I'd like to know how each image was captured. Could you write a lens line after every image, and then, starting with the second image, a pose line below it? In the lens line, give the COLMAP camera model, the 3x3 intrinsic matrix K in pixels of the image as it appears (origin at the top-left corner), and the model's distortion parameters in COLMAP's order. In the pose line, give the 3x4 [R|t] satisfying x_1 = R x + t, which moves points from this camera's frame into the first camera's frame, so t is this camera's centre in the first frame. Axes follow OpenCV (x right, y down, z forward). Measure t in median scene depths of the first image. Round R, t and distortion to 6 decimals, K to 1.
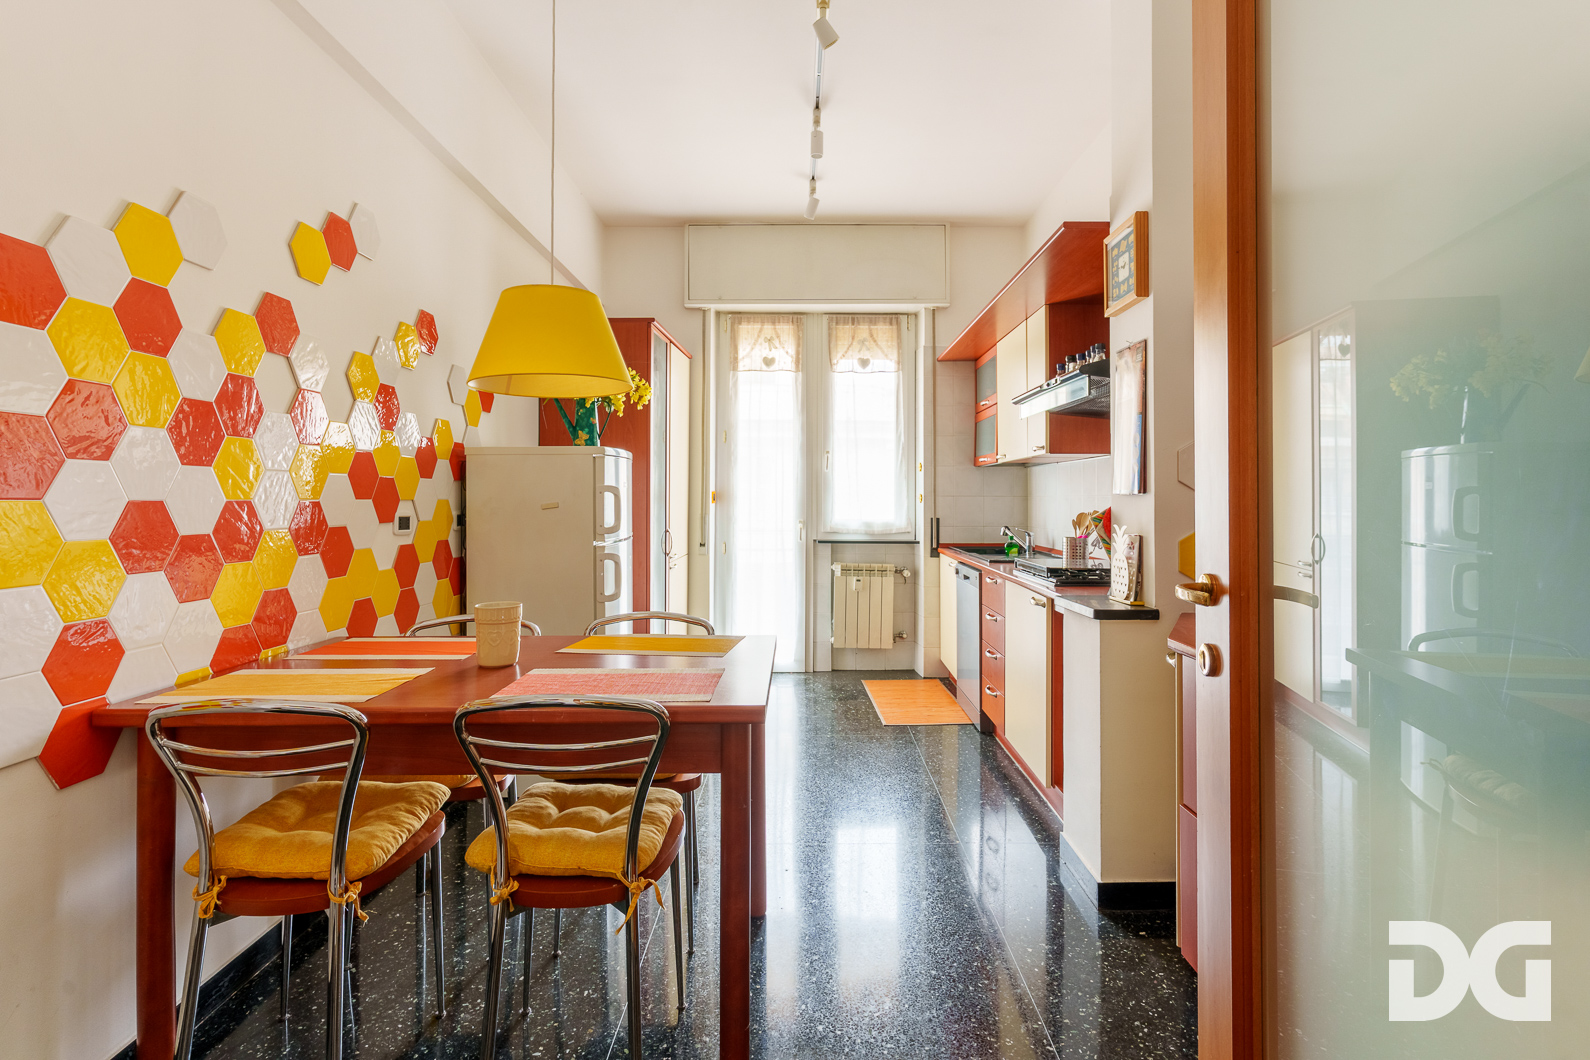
lens RADIAL K [[774.3, 0, 831.8], [0, 774.3, 496.4], [0, 0, 1]] dist [0.001458, 0.001097]
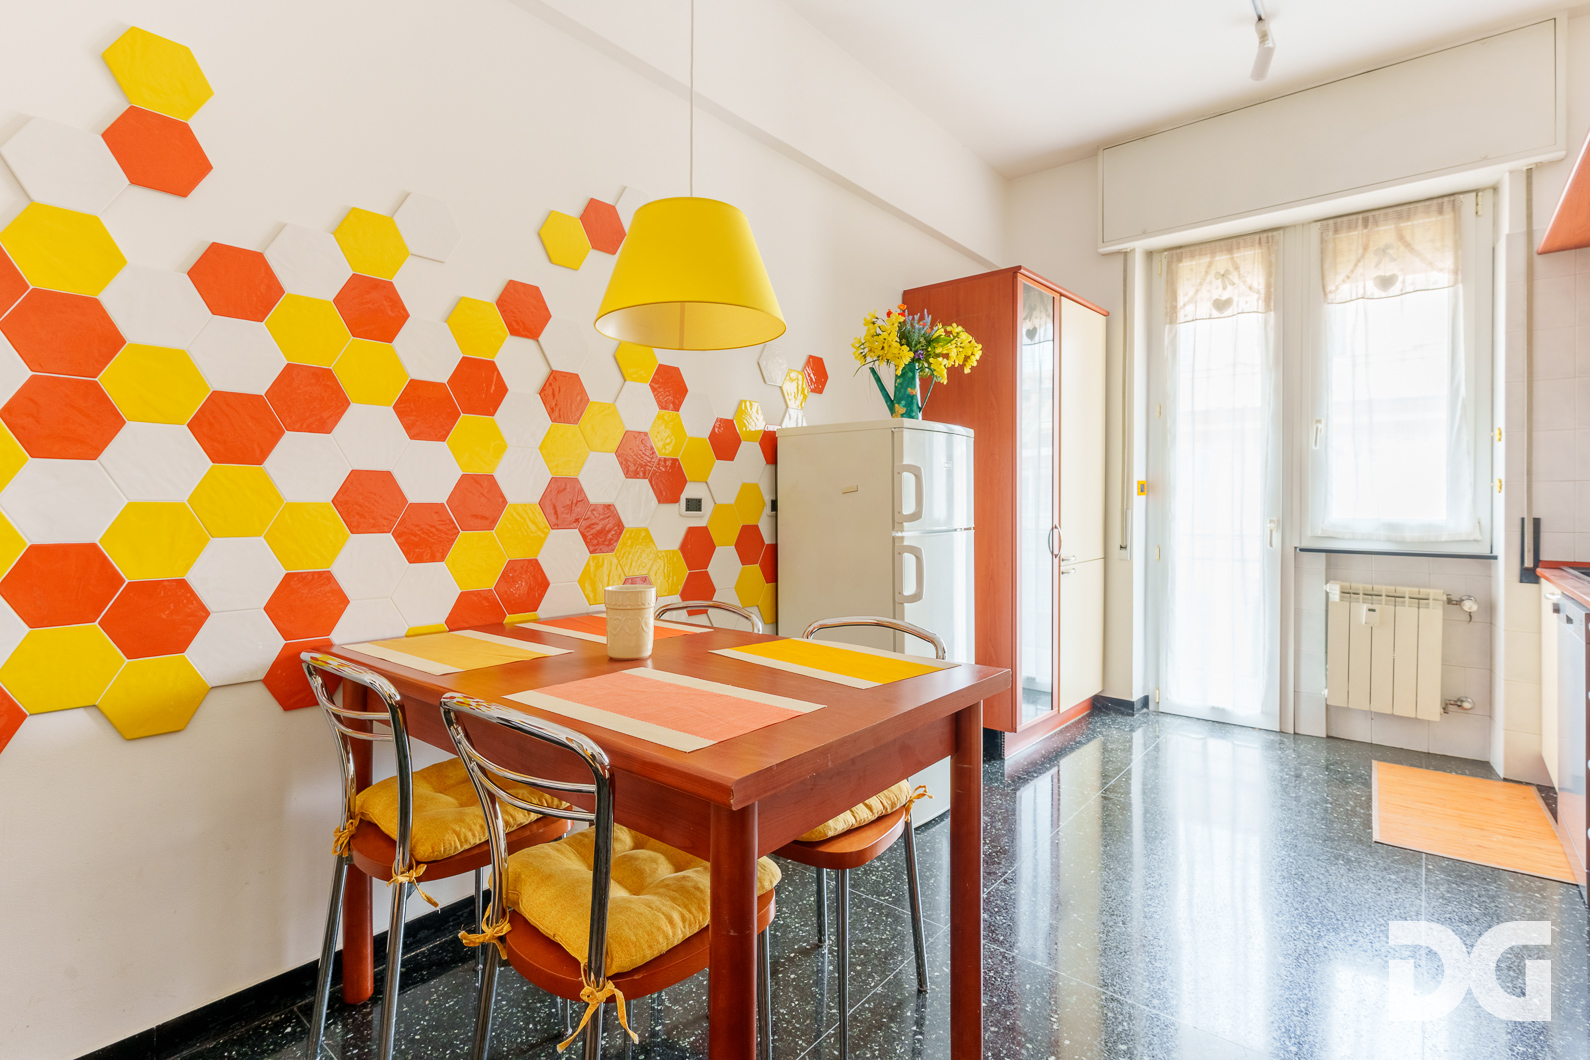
lens RADIAL K [[774.3, 0, 789.2], [0, 774.3, 511.4], [0, 0, 1]] dist [0.001458, 0.001097]
pose [[0.751117, 0.005873, -0.660143, 0.184118], [0.000600, 0.999954, 0.009579, 0.031528], [0.660169, -0.007591, 0.751079, 0.314834]]
